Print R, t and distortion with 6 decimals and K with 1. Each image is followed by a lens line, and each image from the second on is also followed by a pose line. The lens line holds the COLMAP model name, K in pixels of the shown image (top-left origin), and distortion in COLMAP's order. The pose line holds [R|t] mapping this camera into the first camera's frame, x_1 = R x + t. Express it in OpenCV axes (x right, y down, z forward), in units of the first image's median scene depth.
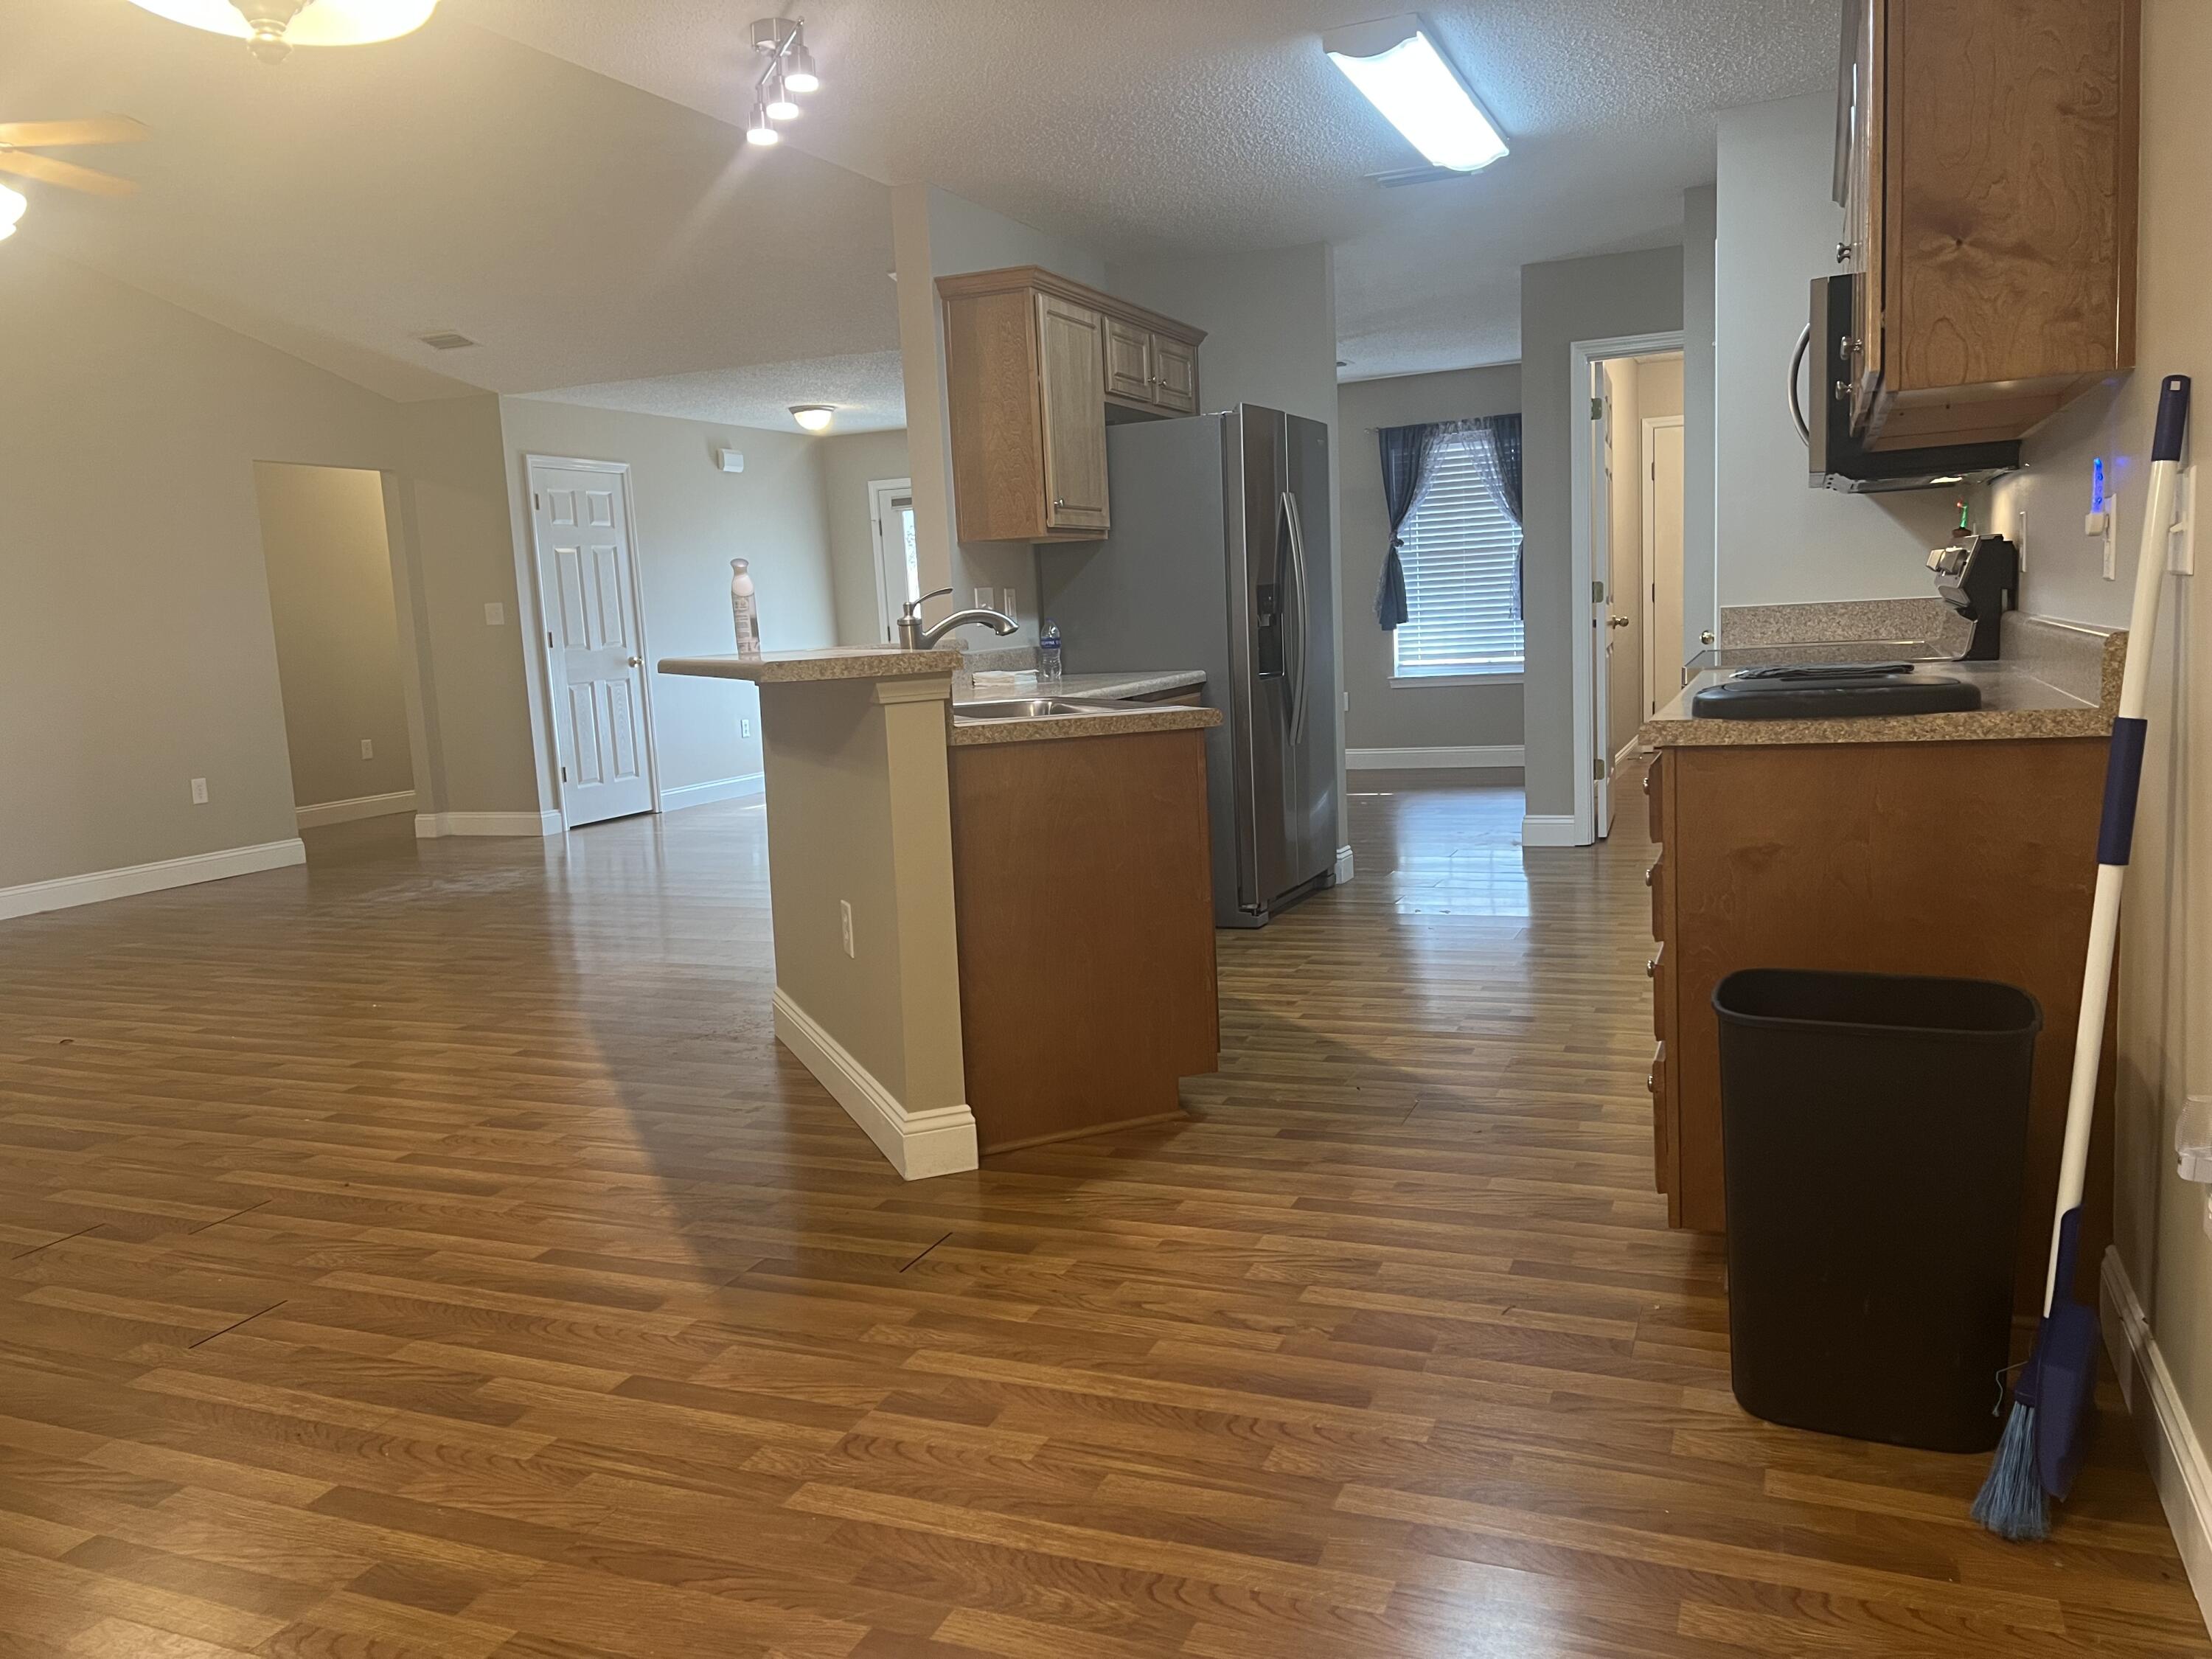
lens RADIAL K [[1656.0, 0, 1103.4], [0, 1656.0, 822.3], [0, 0, 1]] dist [0.073438, -0.078834]
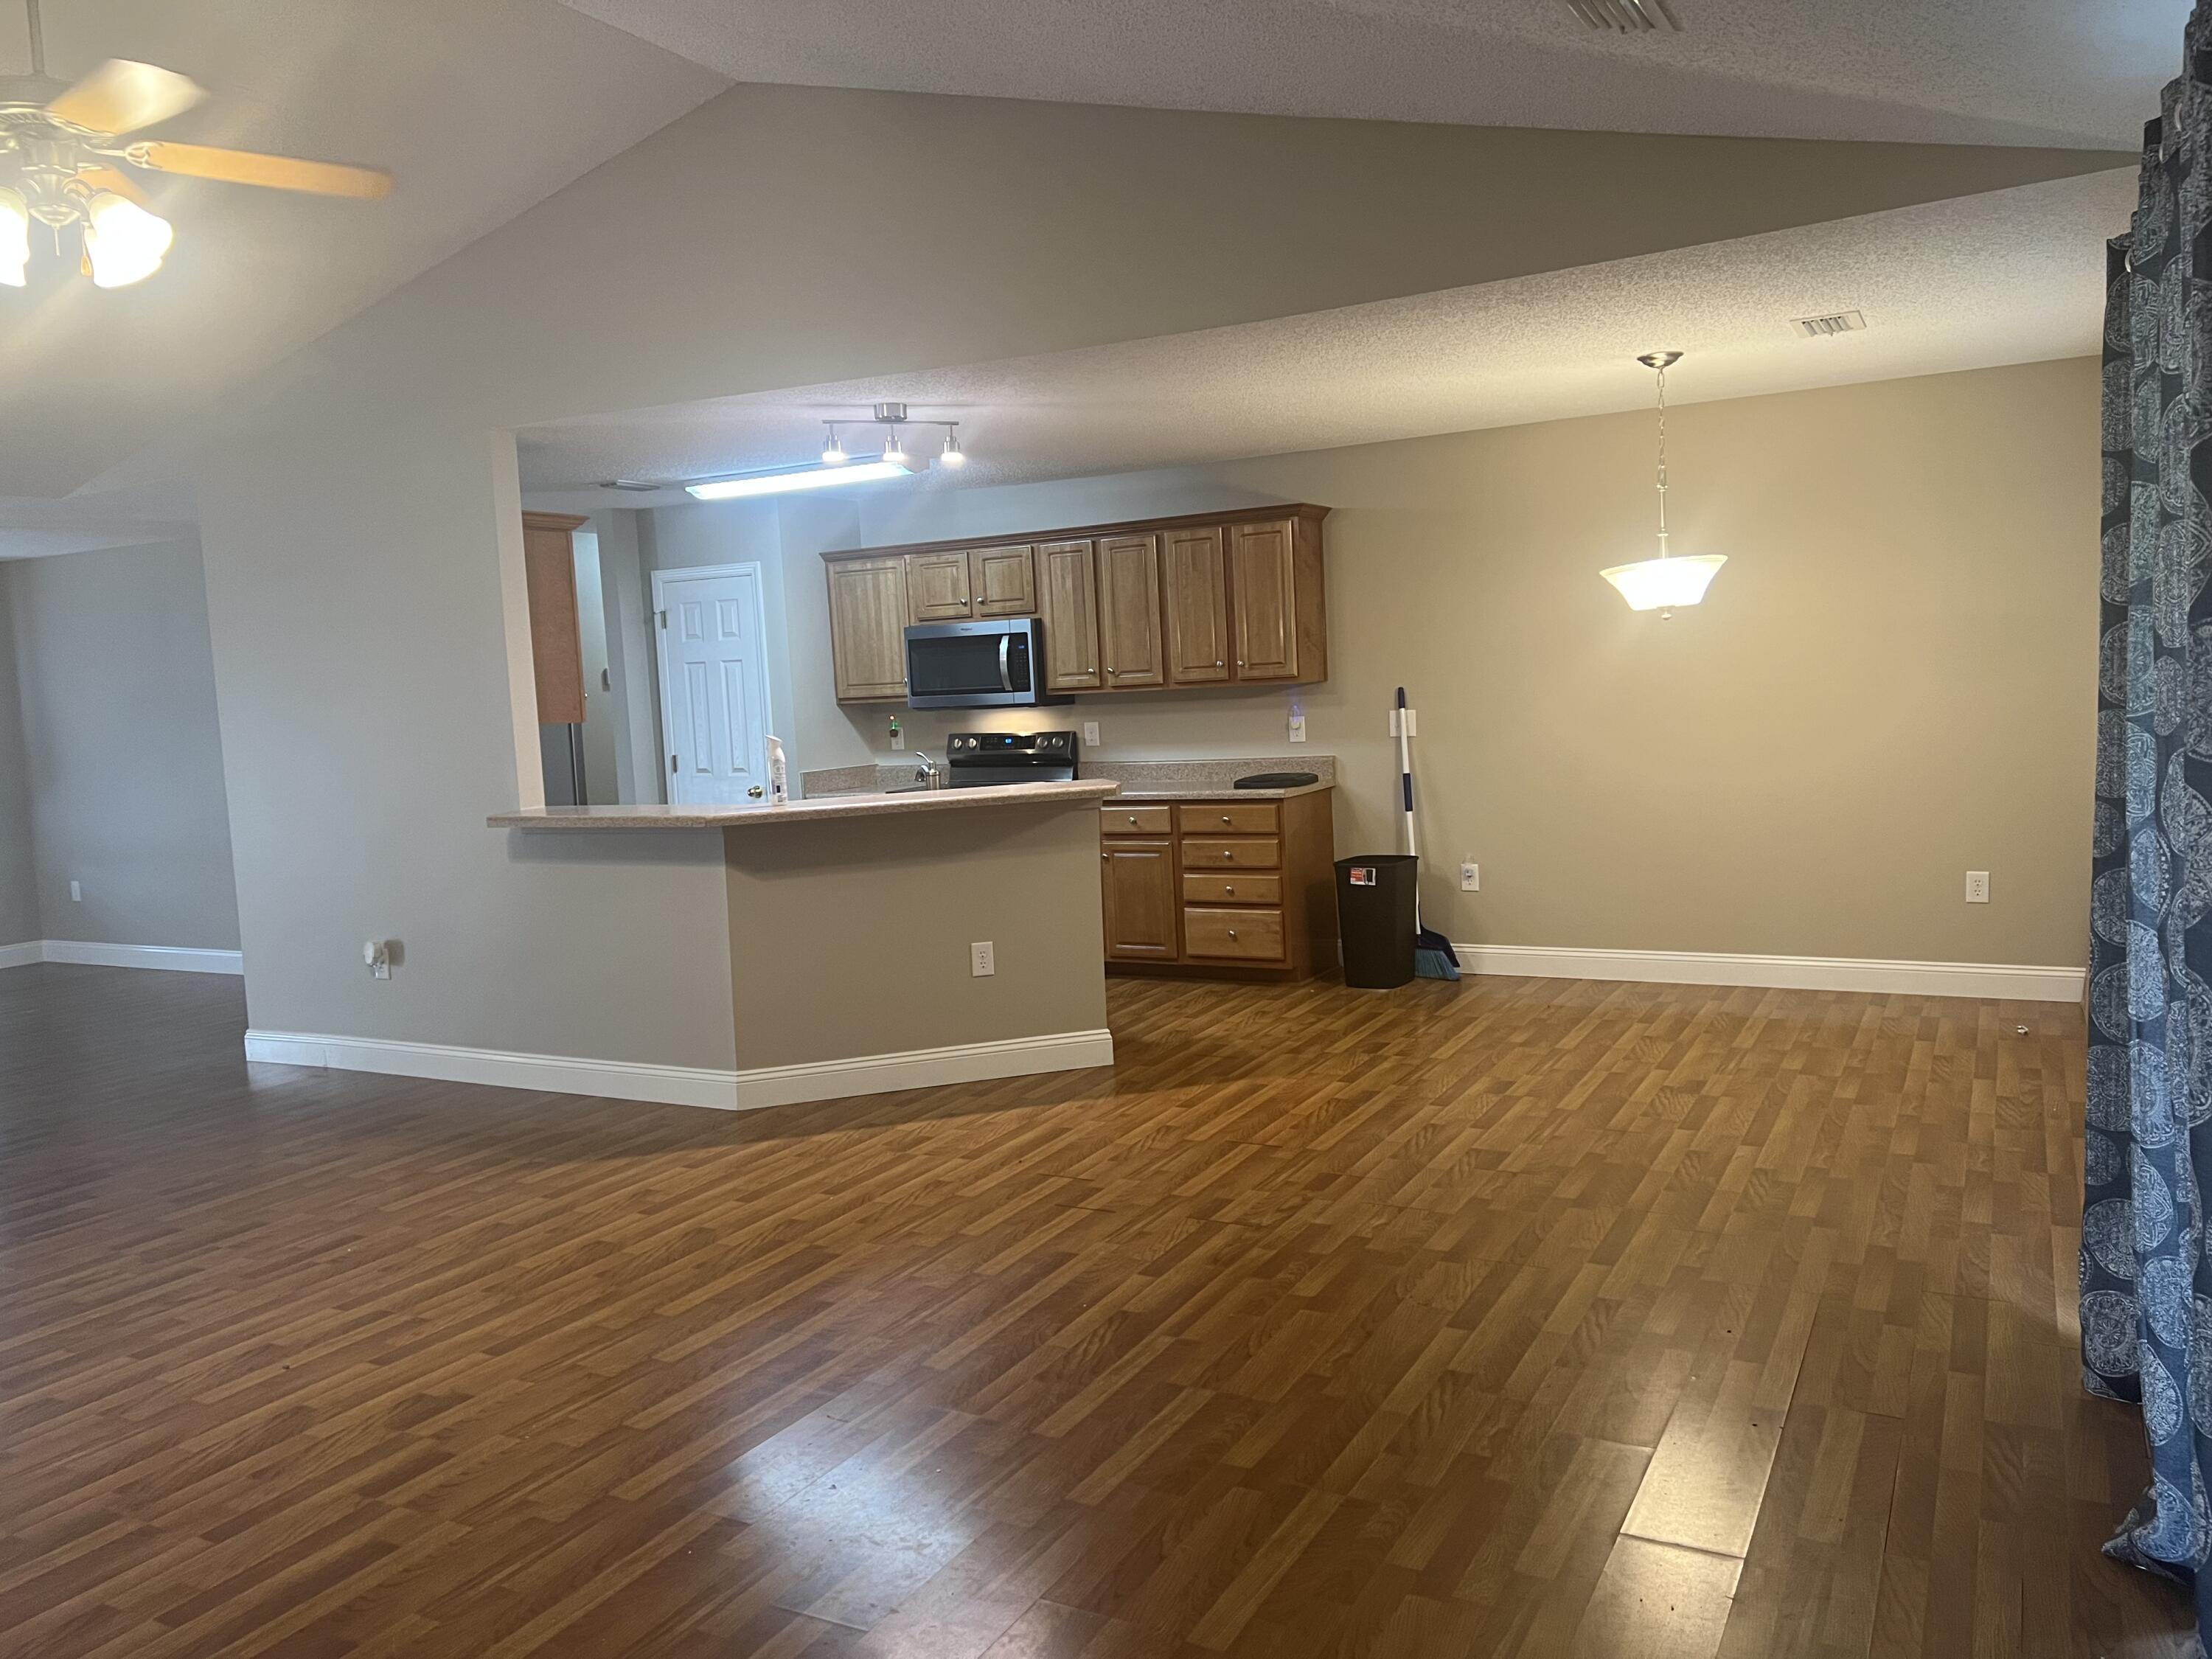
lens RADIAL K [[1656.0, 0, 1096.0], [0, 1656.0, 809.9], [0, 0, 1]] dist [0.073438, -0.078834]
pose [[0.102853, -0.032030, 0.994181, -1.752791], [0.173181, 0.984793, 0.013811, -0.082141], [-0.979505, 0.170752, 0.106835, 0.701388]]
